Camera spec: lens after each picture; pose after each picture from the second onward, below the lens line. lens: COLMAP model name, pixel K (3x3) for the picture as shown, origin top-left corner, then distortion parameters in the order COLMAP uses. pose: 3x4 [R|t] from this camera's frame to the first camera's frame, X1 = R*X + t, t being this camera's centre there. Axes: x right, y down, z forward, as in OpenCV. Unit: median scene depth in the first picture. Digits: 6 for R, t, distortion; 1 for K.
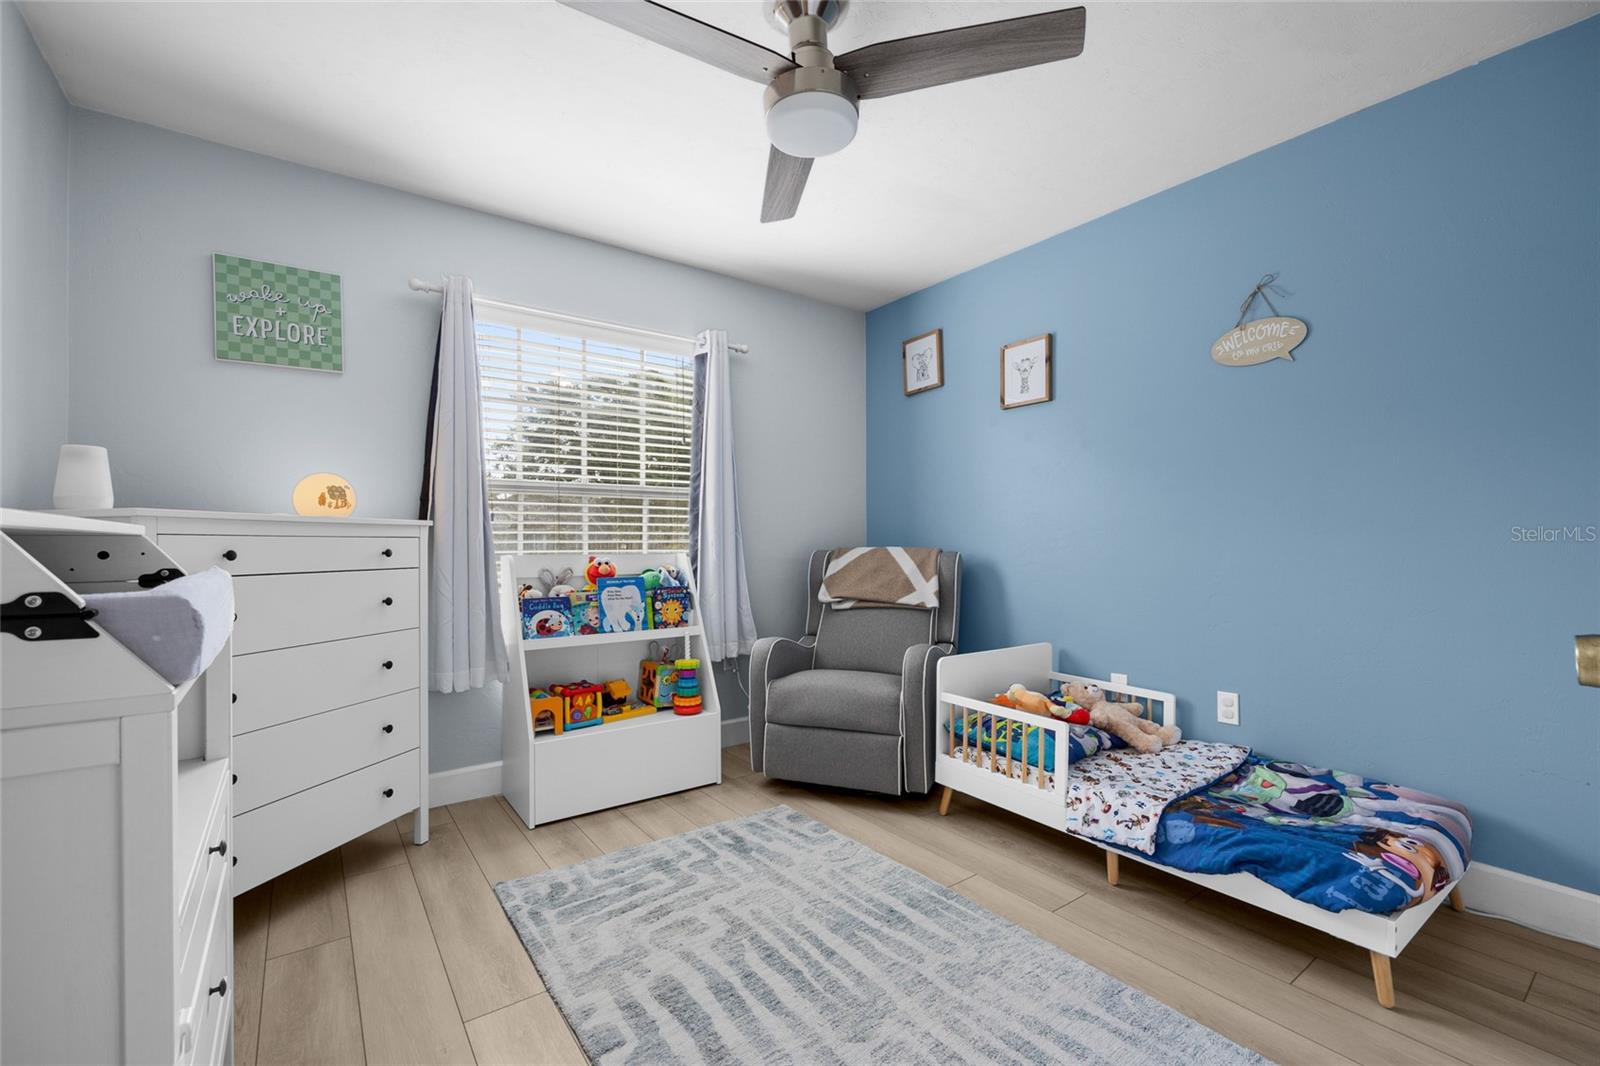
lens RADIAL K [[678.8, 0, 789.3], [0, 678.8, 539.8], [0, 0, 1]] dist [-0.008200, 0.000088]
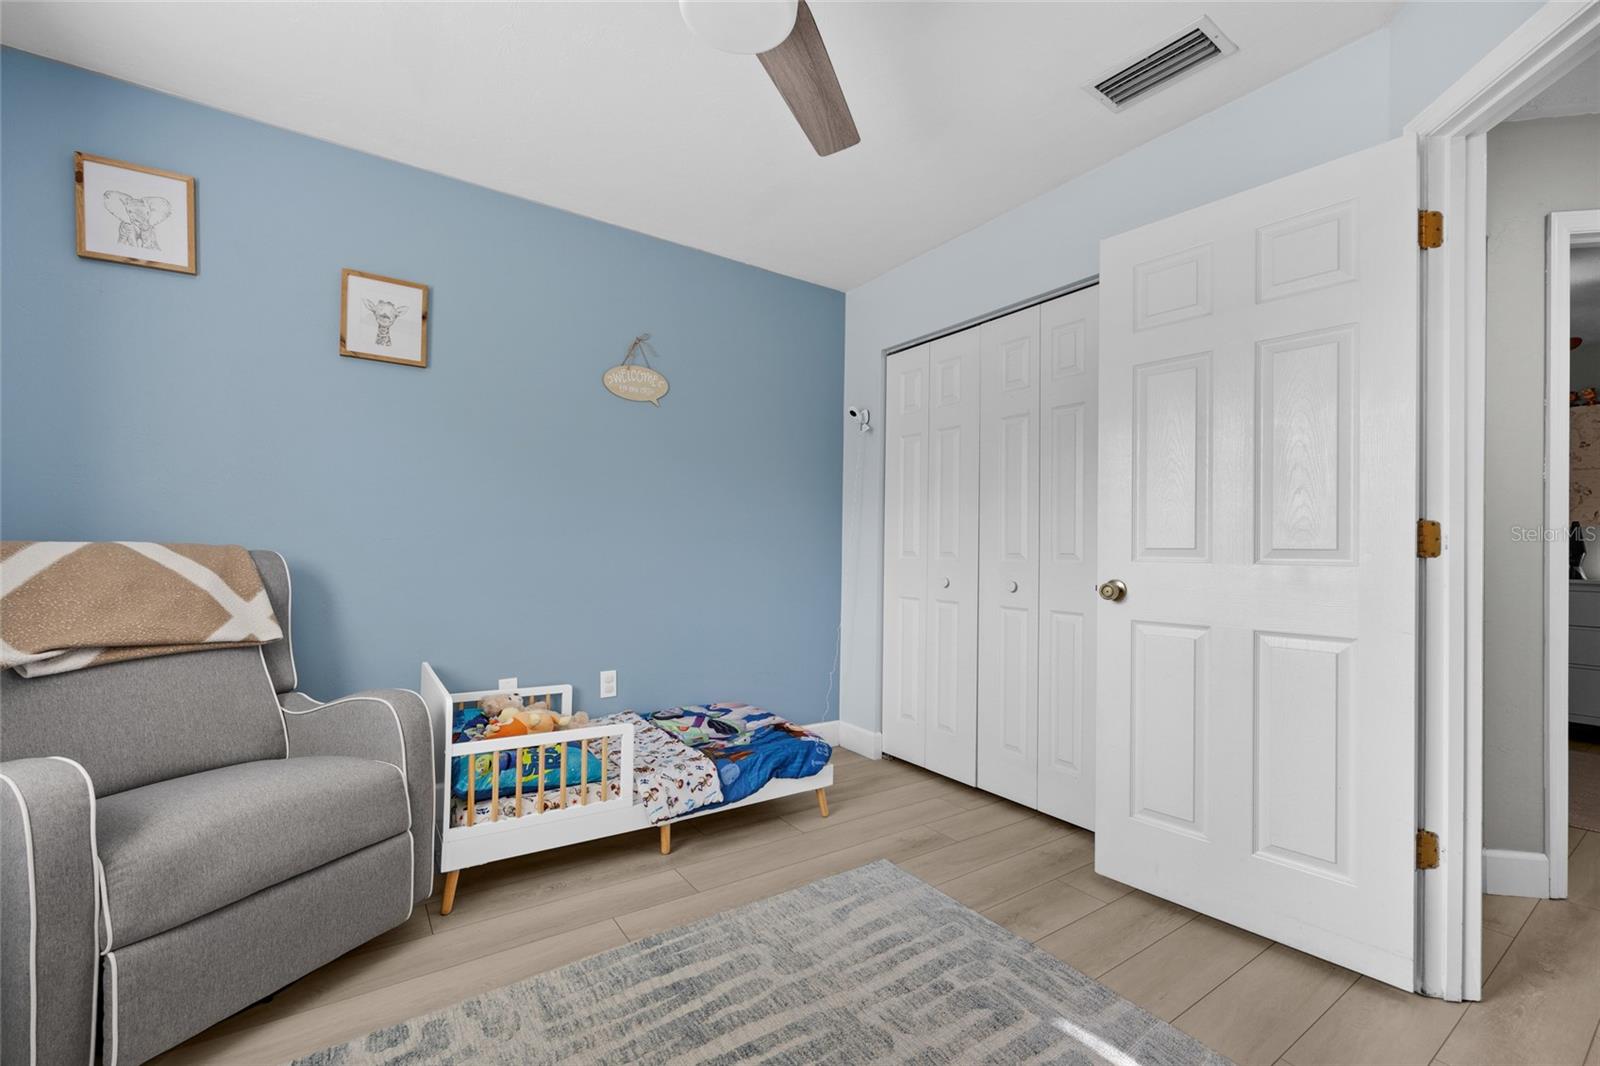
lens RADIAL K [[678.8, 0, 789.1], [0, 678.8, 545.4], [0, 0, 1]] dist [-0.008200, 0.000088]
pose [[0.010083, 0.005288, 0.999935, -0.539878], [-0.023445, 0.999712, -0.005050, 0.005102], [-0.999674, -0.023393, 0.010204, 0.683655]]
